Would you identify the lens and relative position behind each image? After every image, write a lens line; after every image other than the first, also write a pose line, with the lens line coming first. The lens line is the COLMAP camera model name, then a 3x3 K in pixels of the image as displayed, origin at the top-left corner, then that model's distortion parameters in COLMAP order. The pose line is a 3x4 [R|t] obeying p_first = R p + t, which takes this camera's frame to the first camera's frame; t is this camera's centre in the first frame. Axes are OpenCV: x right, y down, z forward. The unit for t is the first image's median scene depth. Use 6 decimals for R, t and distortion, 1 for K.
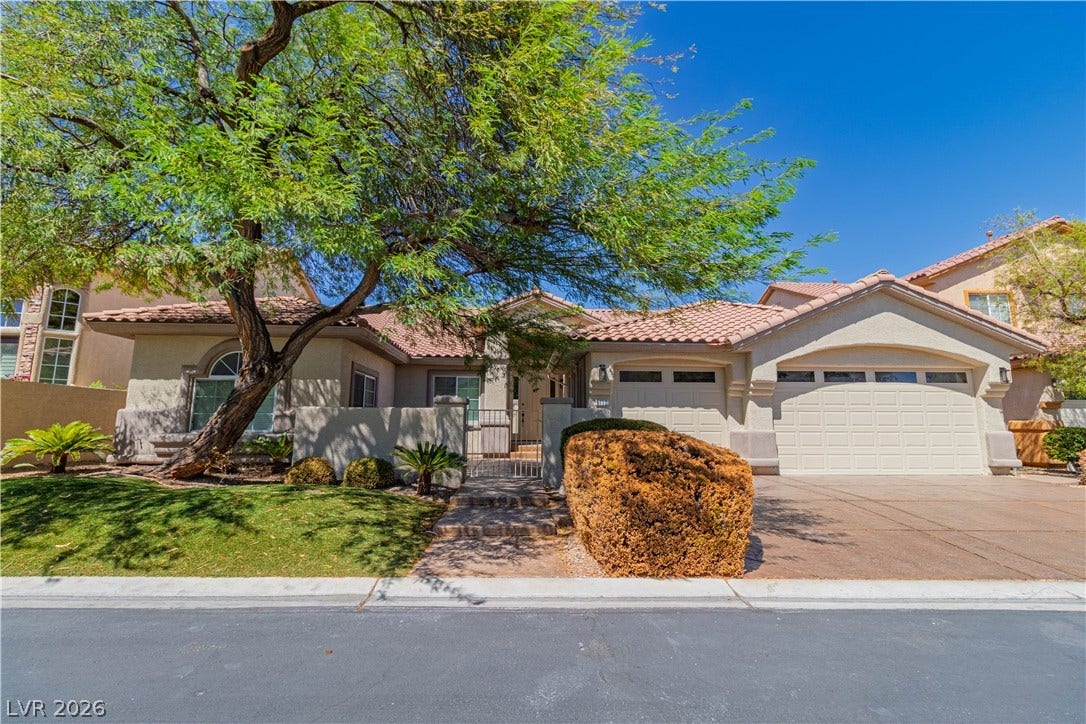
lens RADIAL K [[389.0, 0, 542.2], [0, 389.0, 374.0], [0, 0, 1]] dist [0.001370, 0.000166]
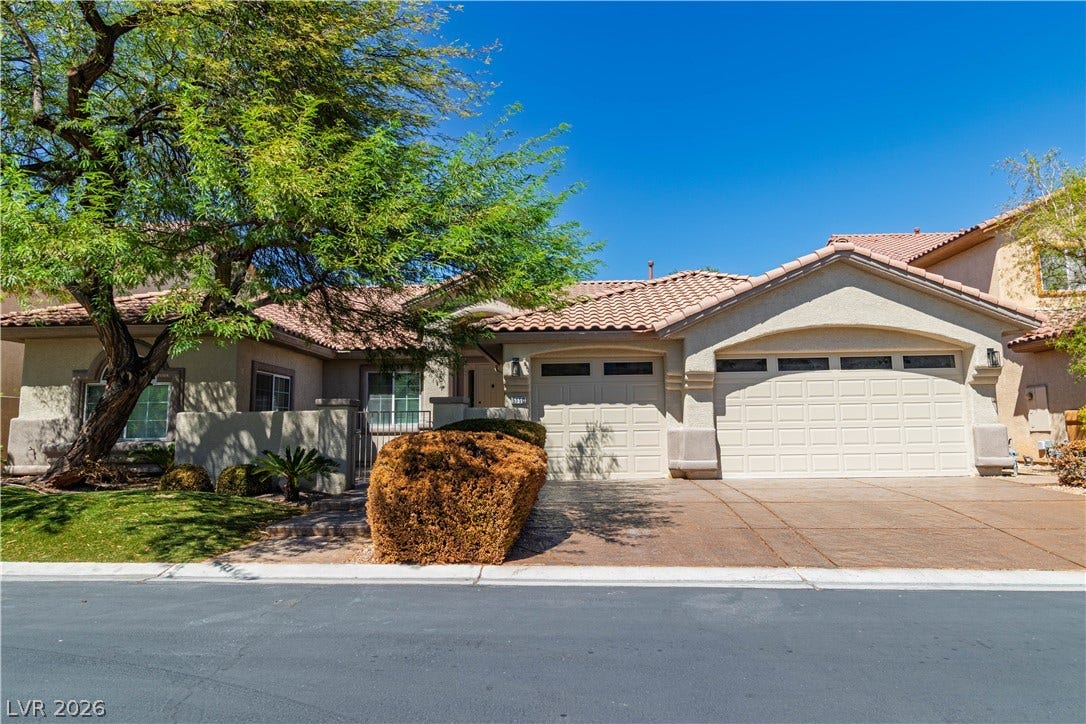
lens RADIAL K [[507.6, 0, 541.1], [0, 507.6, 373.5], [0, 0, 1]] dist [-0.001101, 0.000622]
pose [[0.997719, -0.024709, -0.062815, 0.282614], [0.026360, 0.999325, 0.025601, -0.016279], [0.062140, -0.027198, 0.997697, -0.151254]]
